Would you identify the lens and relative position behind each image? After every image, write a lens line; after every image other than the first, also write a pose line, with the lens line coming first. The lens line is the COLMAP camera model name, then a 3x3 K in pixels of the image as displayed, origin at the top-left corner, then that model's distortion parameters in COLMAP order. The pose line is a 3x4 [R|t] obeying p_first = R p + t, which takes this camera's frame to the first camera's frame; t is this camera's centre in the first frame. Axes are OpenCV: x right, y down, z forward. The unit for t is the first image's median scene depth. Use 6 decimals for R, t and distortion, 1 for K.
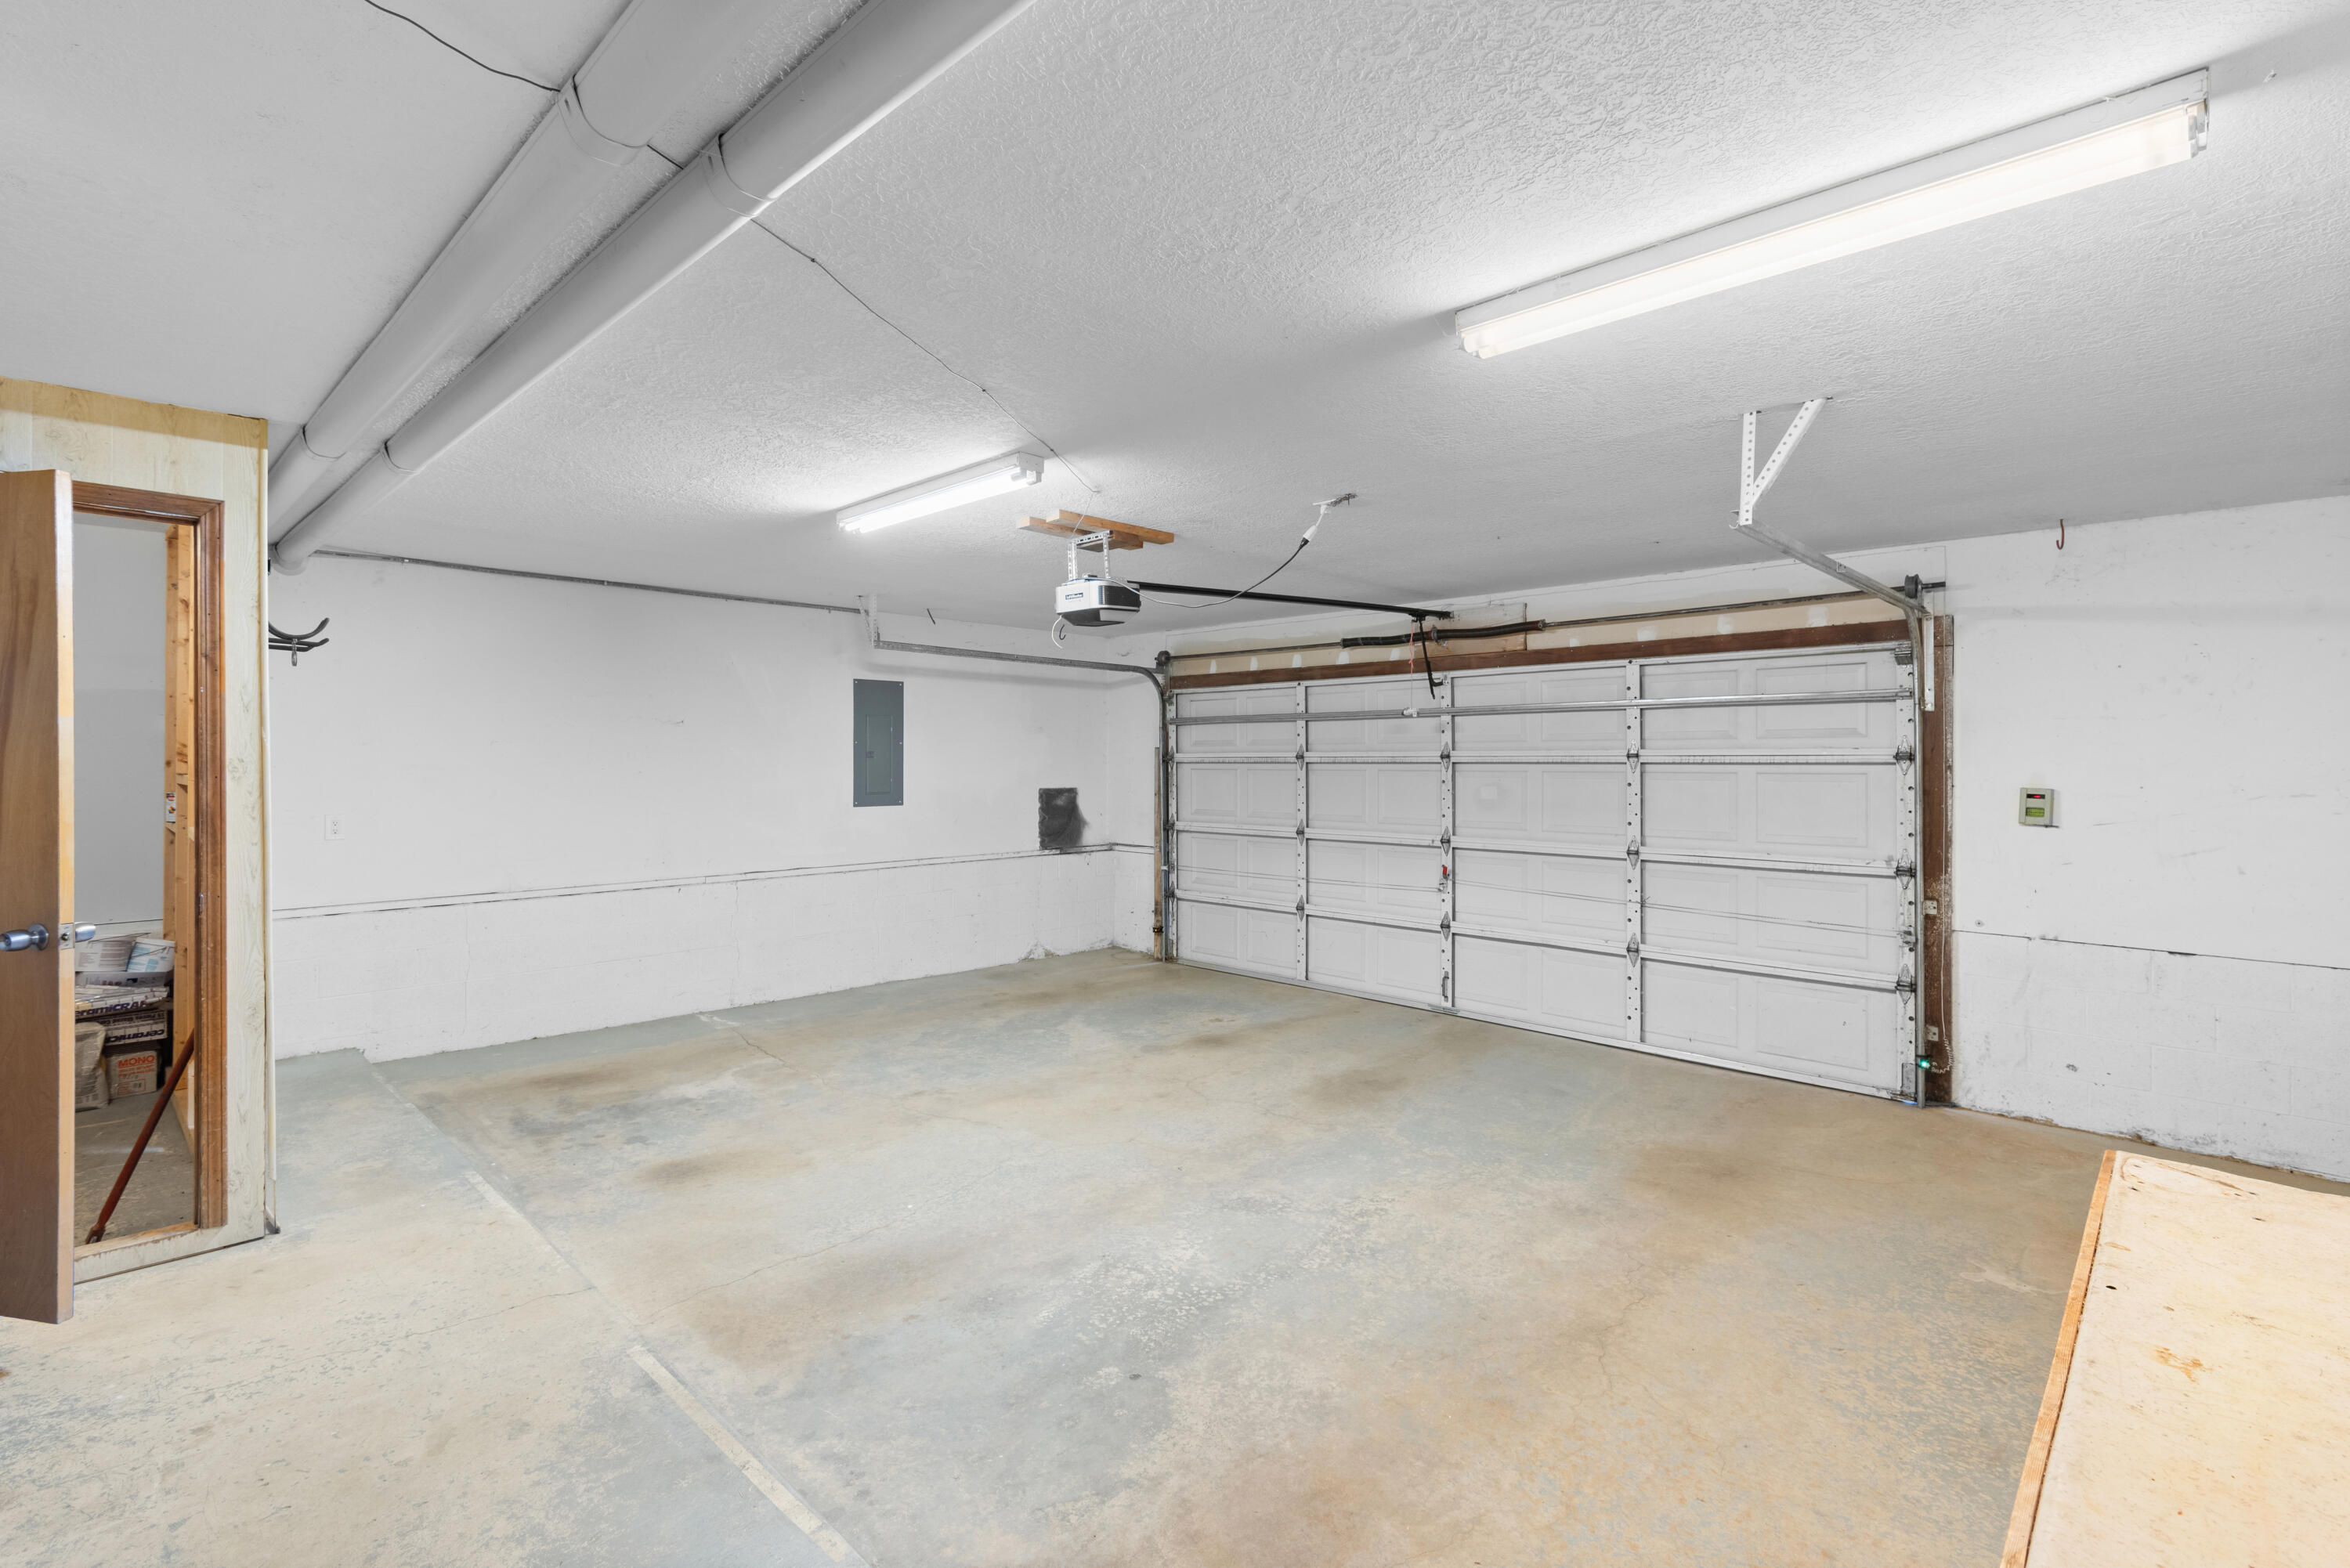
lens RADIAL K [[1063.6, 0, 1165.9], [0, 1063.6, 774.6], [0, 0, 1]] dist [0.025386, -0.008552]
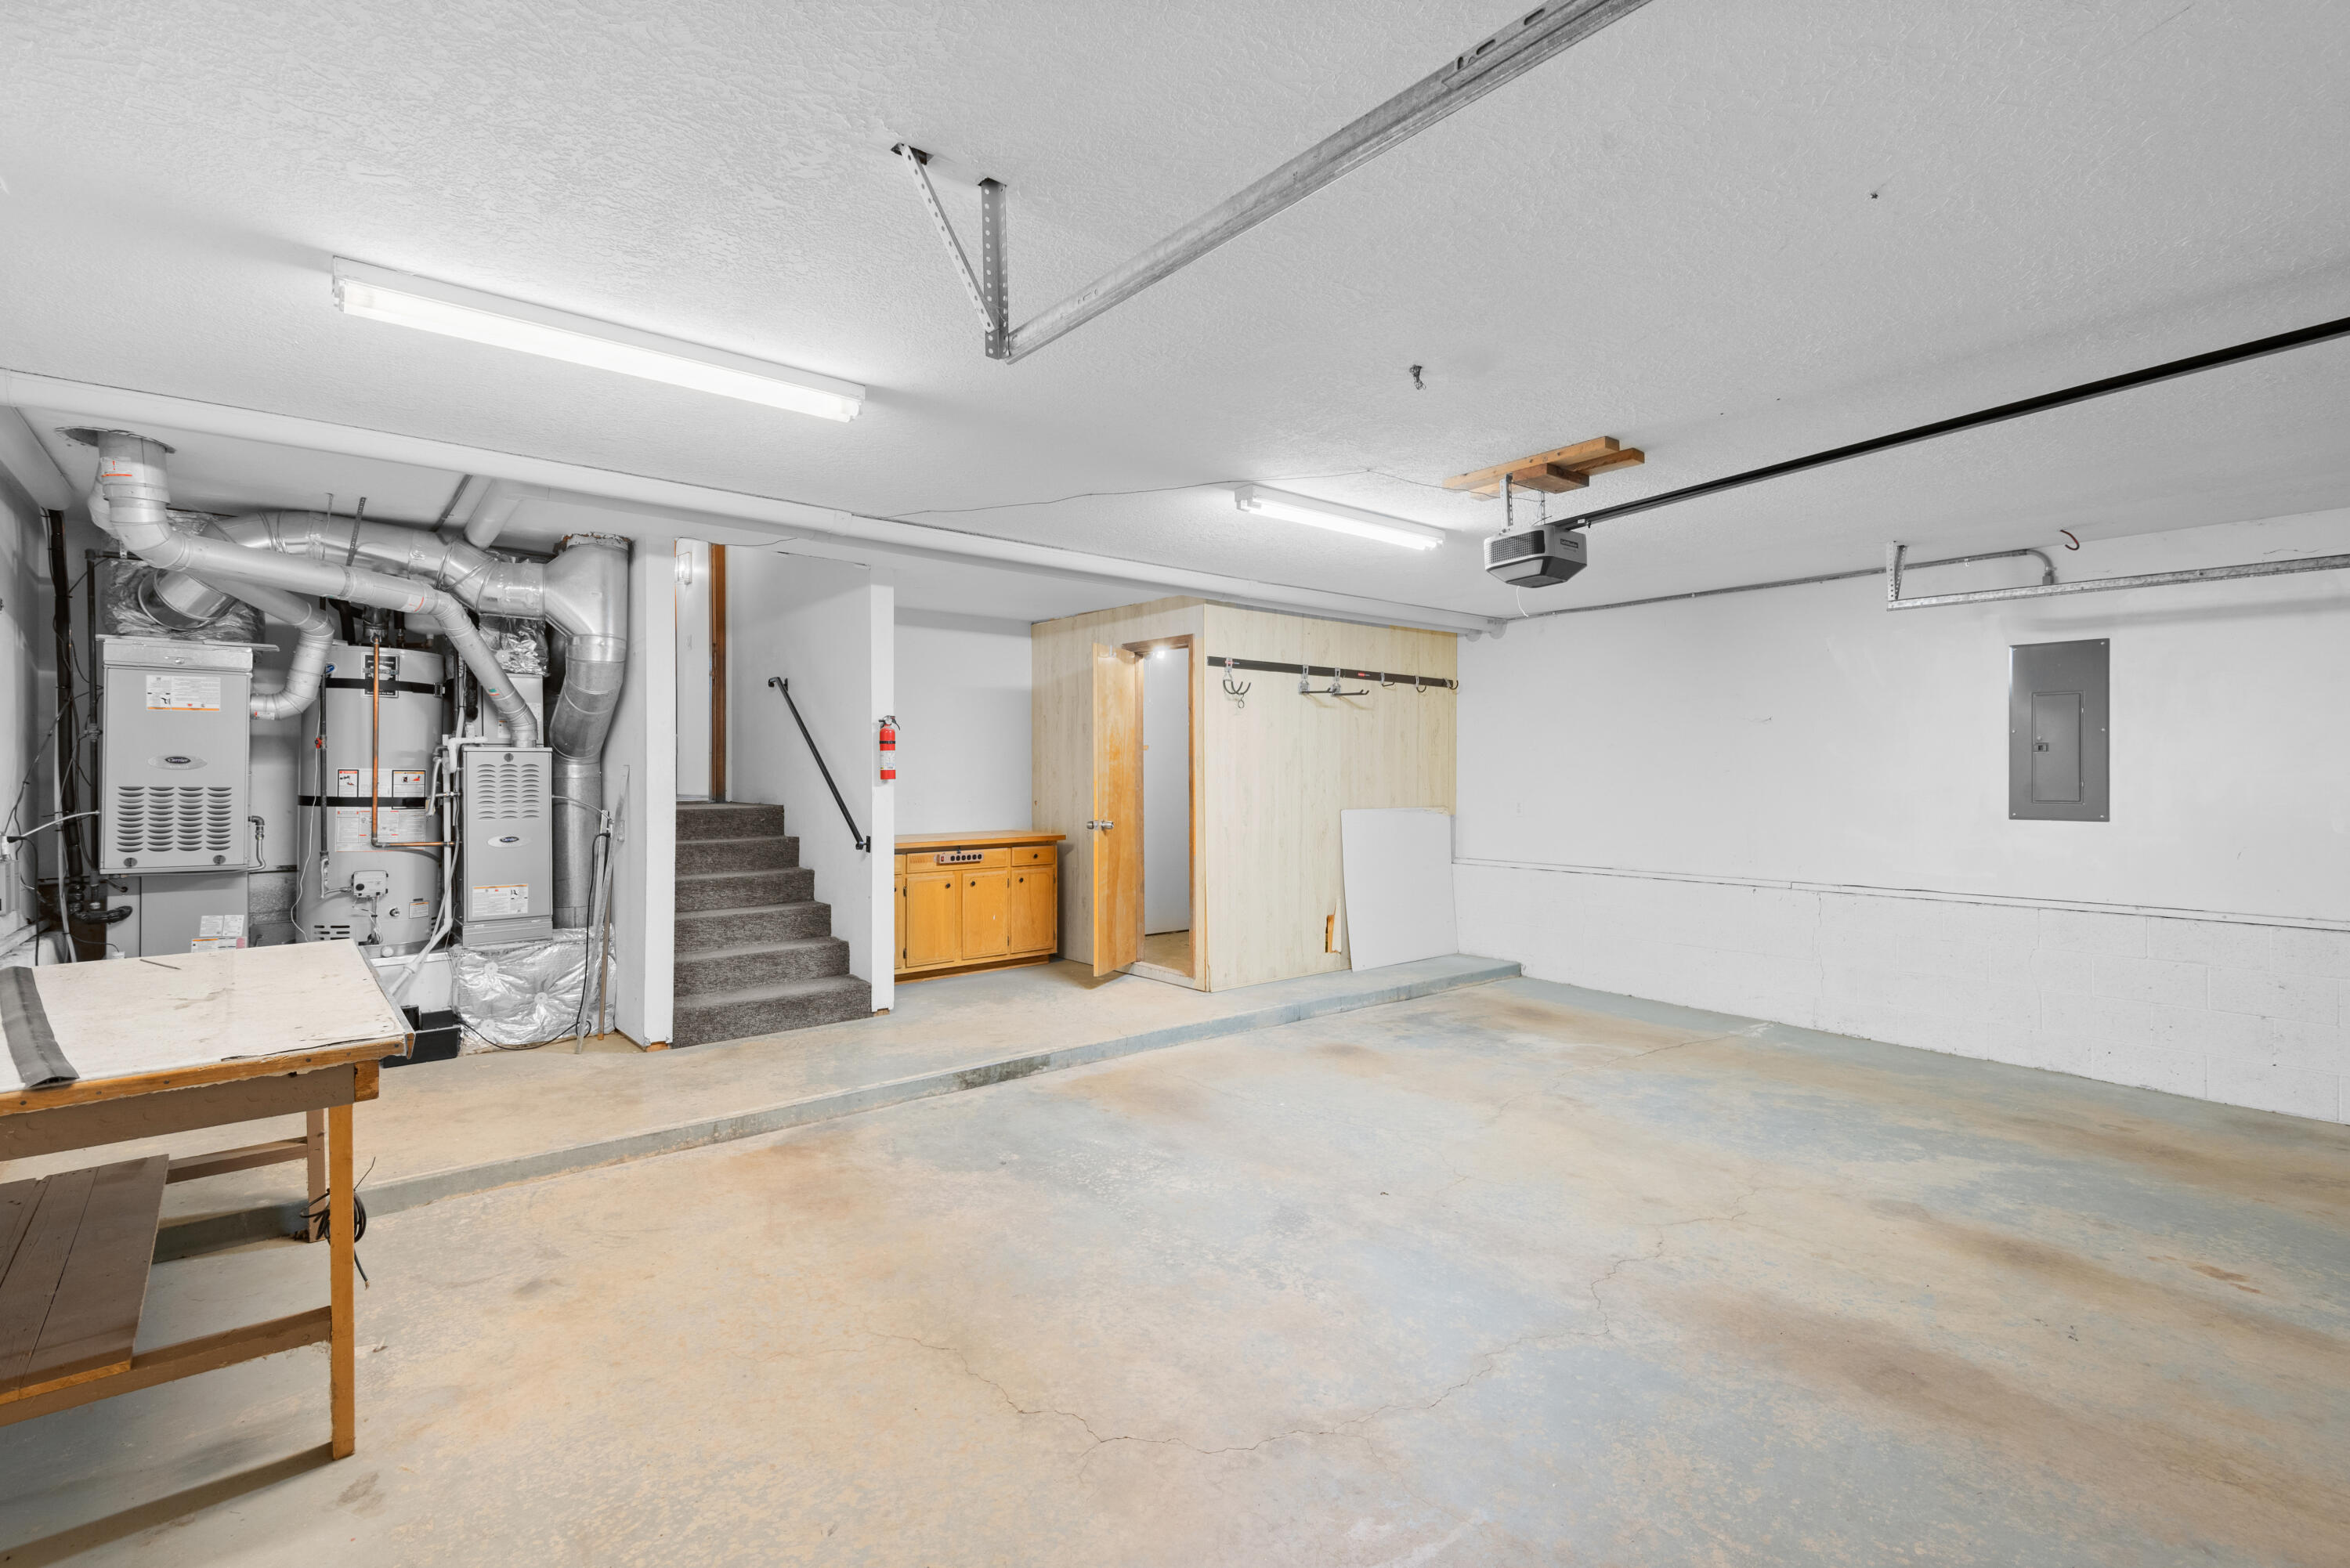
lens RADIAL K [[1063.6, 0, 1176.9], [0, 1063.6, 776.0], [0, 0, 1]] dist [0.025386, -0.008552]
pose [[-0.095270, -0.004404, -0.995442, 0.985750], [-0.020054, 0.999796, -0.002504, 0.026821], [0.995249, 0.019724, -0.095339, 0.967455]]
